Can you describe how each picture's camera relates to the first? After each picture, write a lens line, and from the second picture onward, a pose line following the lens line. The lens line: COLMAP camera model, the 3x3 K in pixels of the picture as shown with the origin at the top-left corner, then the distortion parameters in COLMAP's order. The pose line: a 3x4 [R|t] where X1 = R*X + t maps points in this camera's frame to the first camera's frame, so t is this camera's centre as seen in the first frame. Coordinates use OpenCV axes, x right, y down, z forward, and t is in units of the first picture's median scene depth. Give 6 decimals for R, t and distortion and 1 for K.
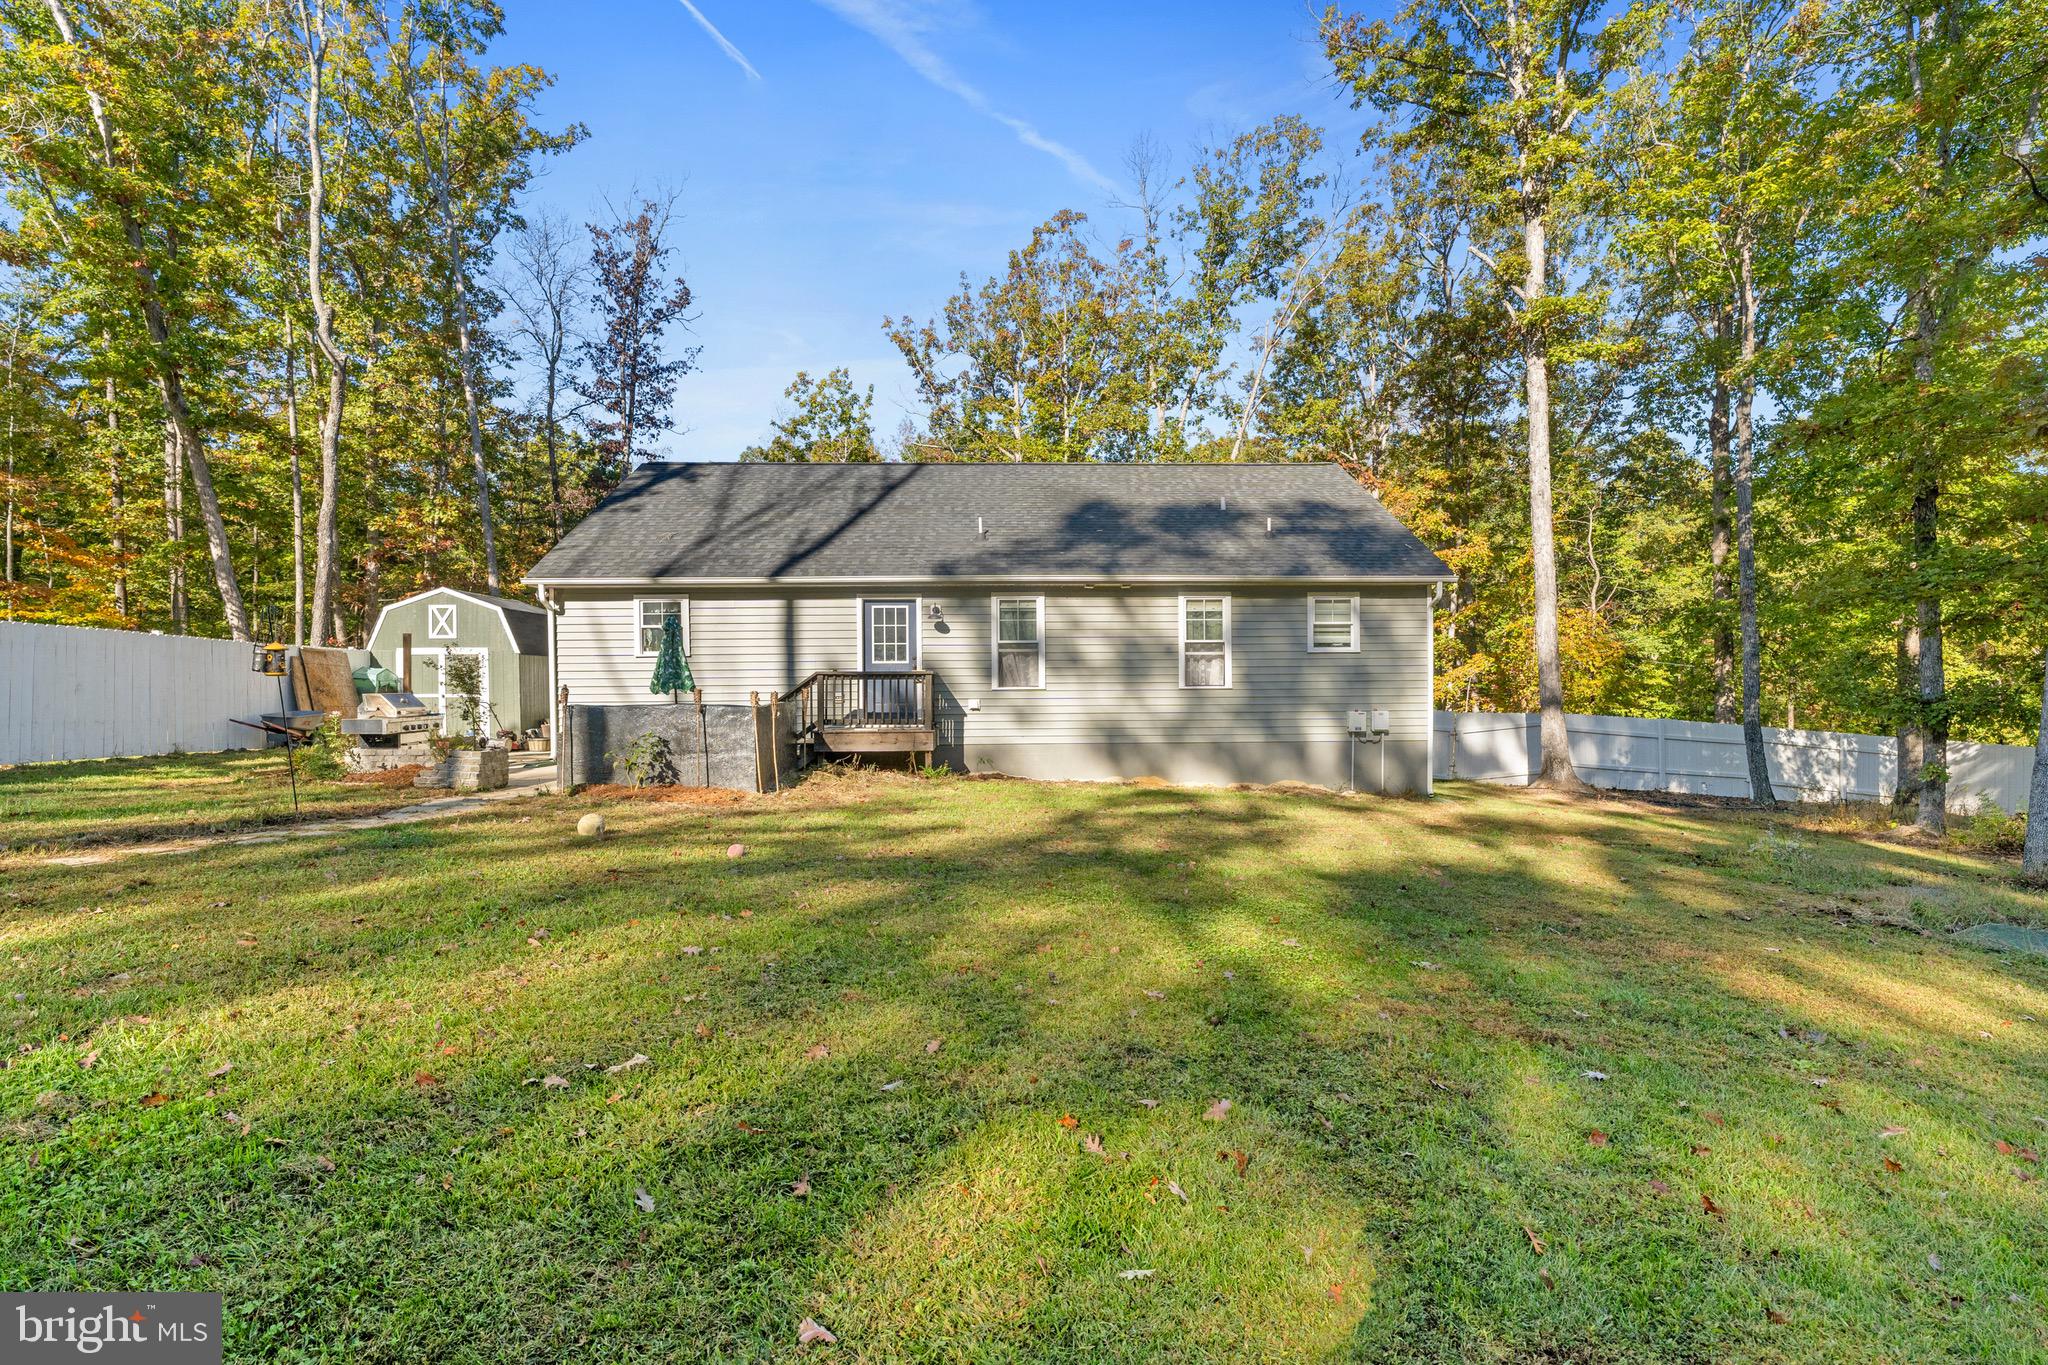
lens RADIAL K [[927.5, 0, 1024.5], [0, 927.5, 677.3], [0, 0, 1]] dist [0.004945, 0.000349]
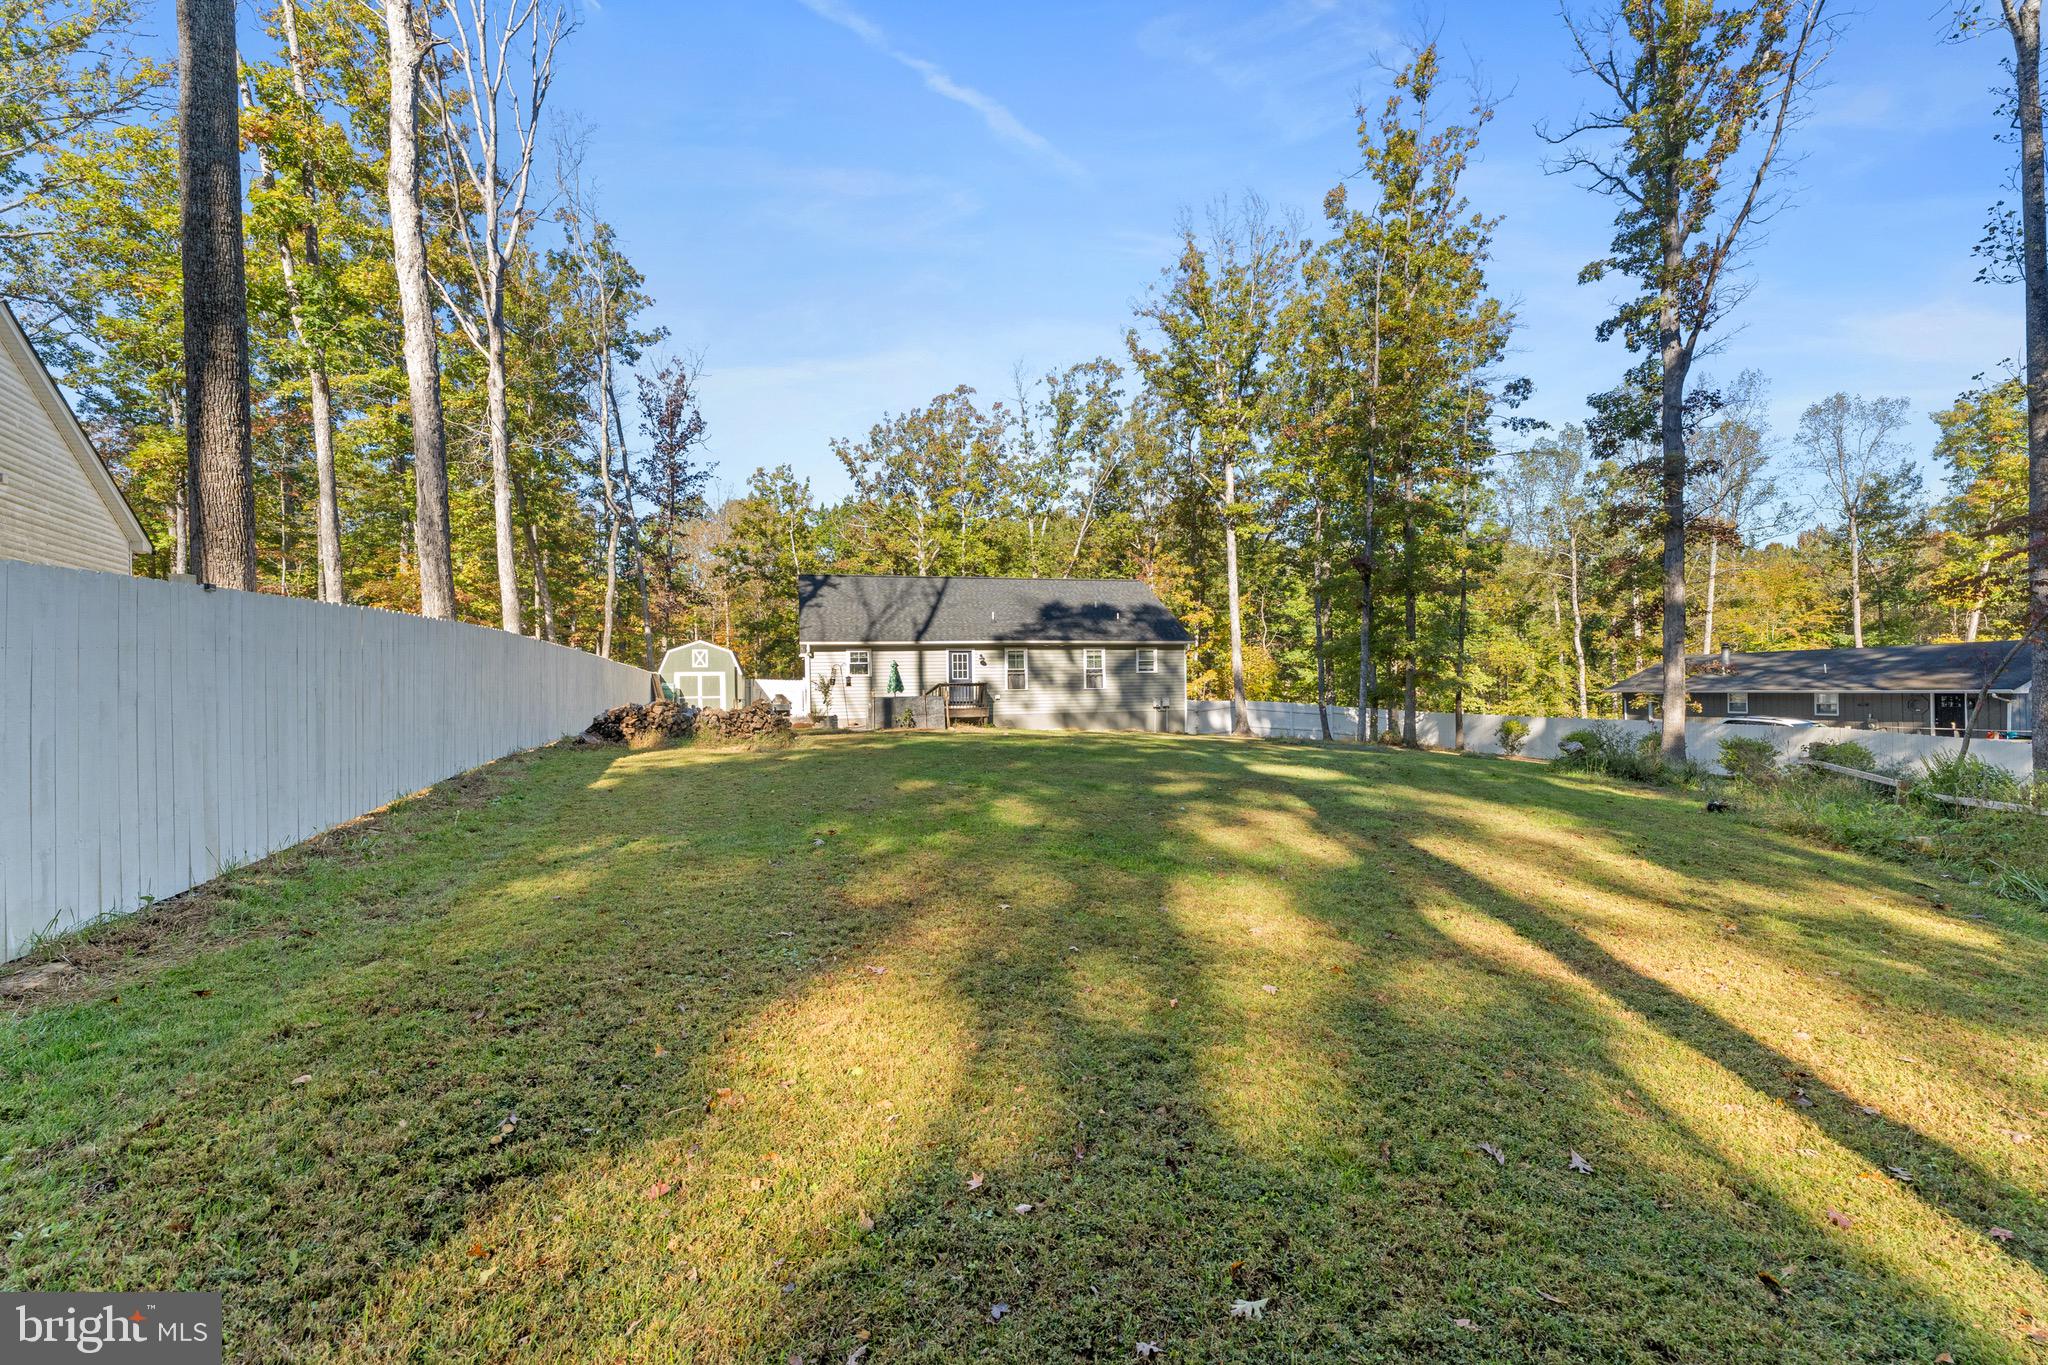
lens RADIAL K [[814.4, 0, 1022.1], [0, 814.4, 674.4], [0, 0, 1]] dist [0.002829, 0.000214]
pose [[0.976486, -0.006004, 0.215498, -0.187607], [0.008819, 0.999888, -0.012102, -0.000600], [-0.215401, 0.013718, 0.976429, -0.420335]]
